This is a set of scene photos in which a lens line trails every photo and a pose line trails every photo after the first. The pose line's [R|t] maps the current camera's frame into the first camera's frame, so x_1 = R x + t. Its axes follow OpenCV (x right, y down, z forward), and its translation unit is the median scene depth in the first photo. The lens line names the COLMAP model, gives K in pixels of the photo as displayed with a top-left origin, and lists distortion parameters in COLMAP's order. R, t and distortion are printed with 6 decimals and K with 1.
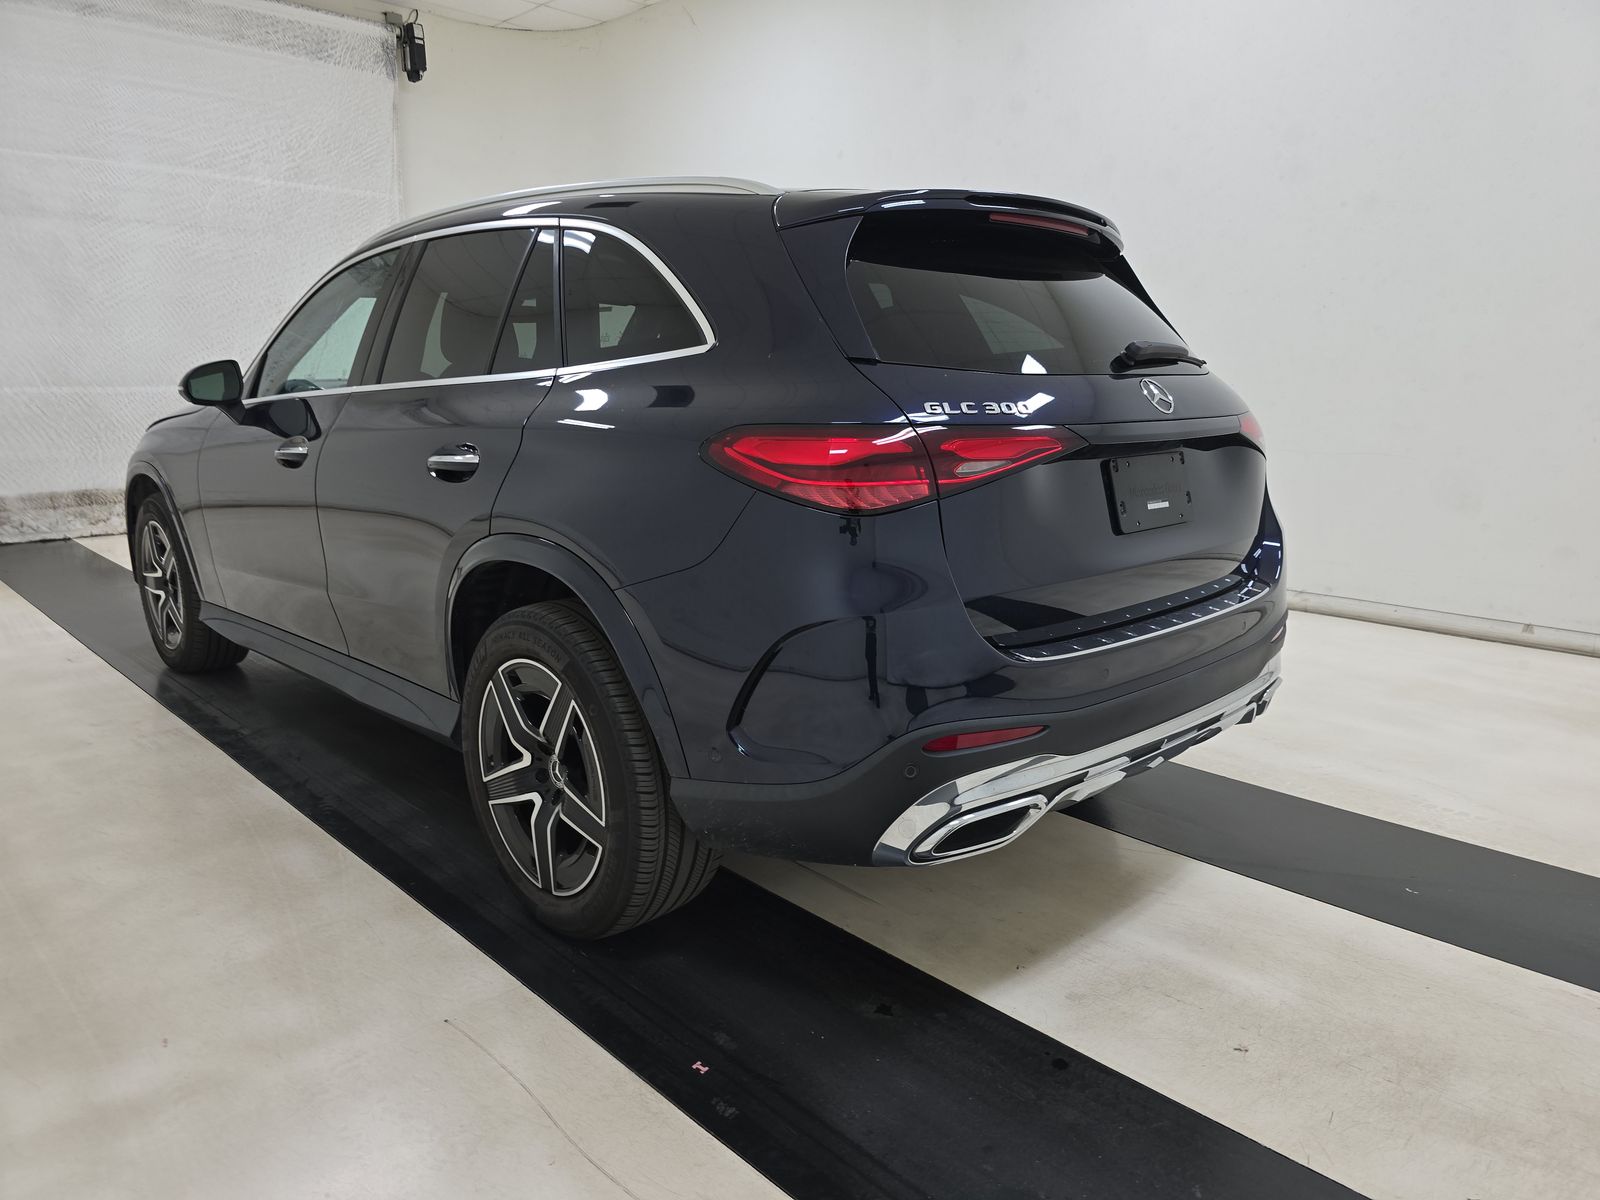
lens RADIAL K [[1102.2, 0, 800.0], [0, 1102.2, 600.0], [0, 0, 1]] dist [0.008798, -0.004060]
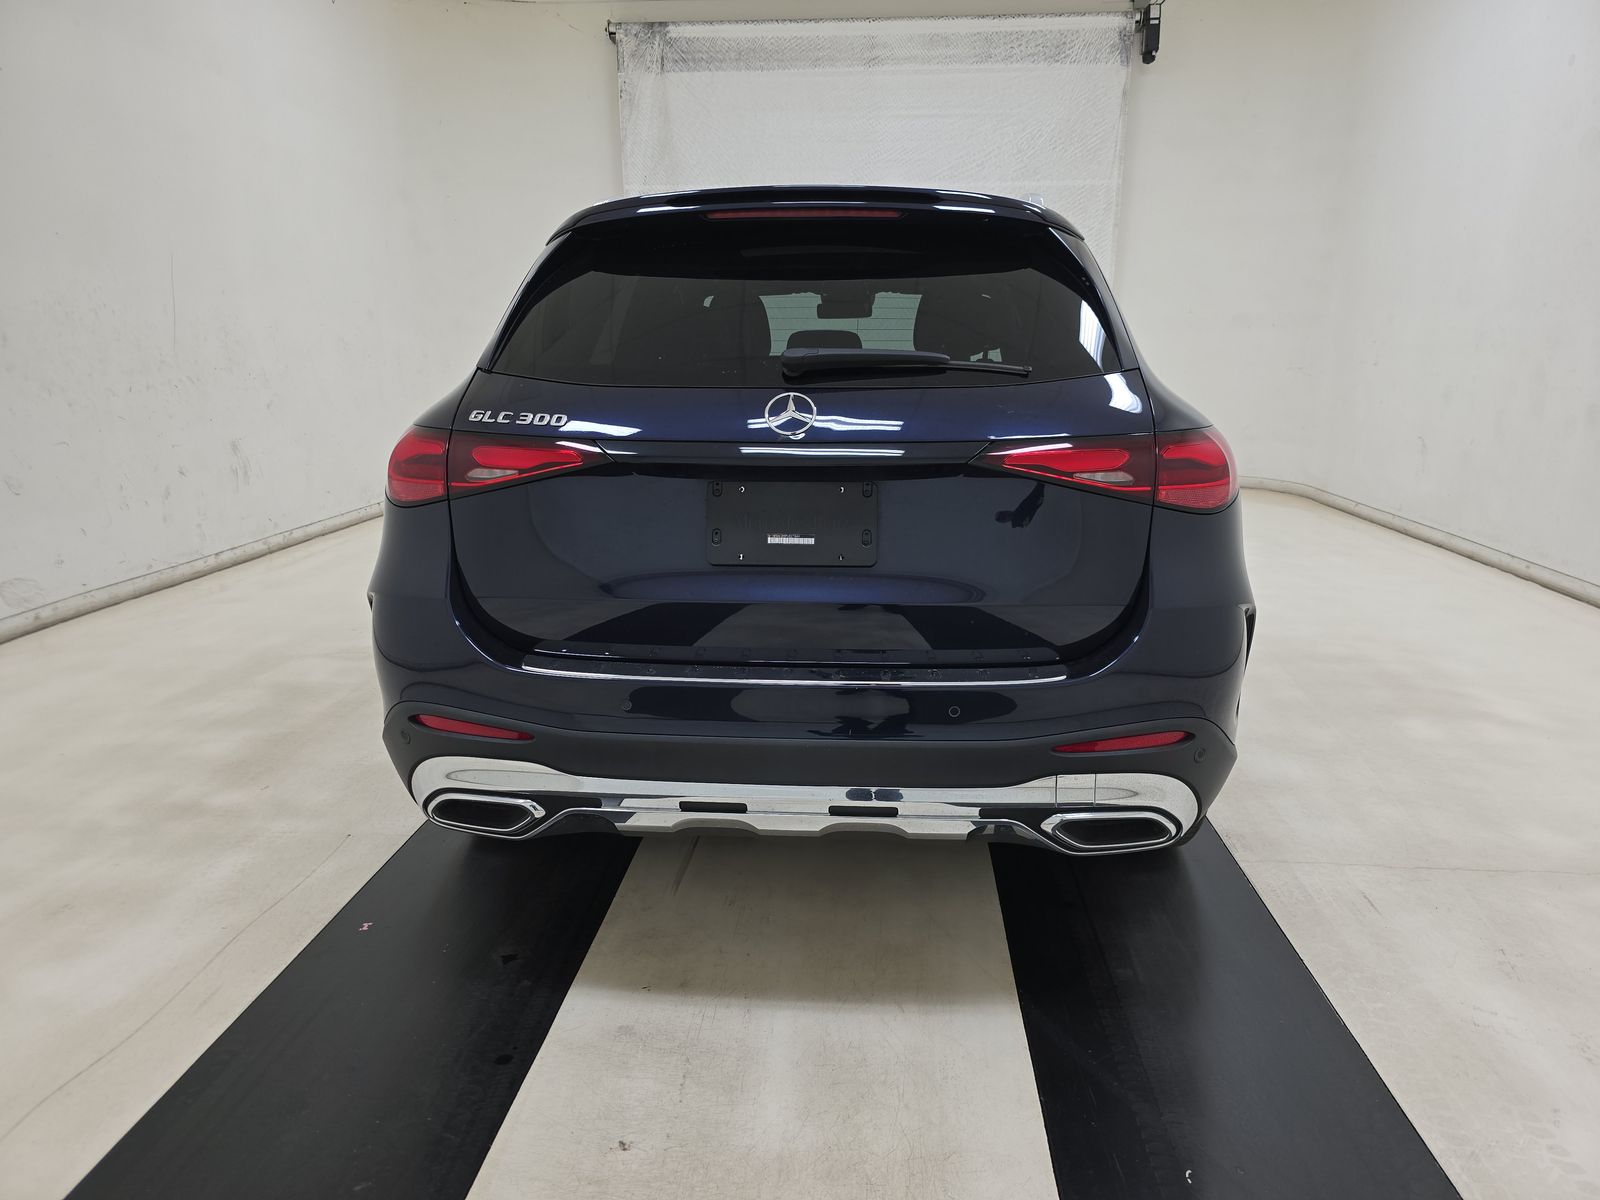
lens RADIAL K [[1102.2, 0, 800.0], [0, 1102.2, 600.0], [0, 0, 1]] dist [0.008798, -0.004060]
pose [[0.657499, 0.162236, -0.735782, 0.285463], [-0.145061, 0.985530, 0.087677, -0.033918], [0.739360, 0.049086, 0.671519, 0.127392]]
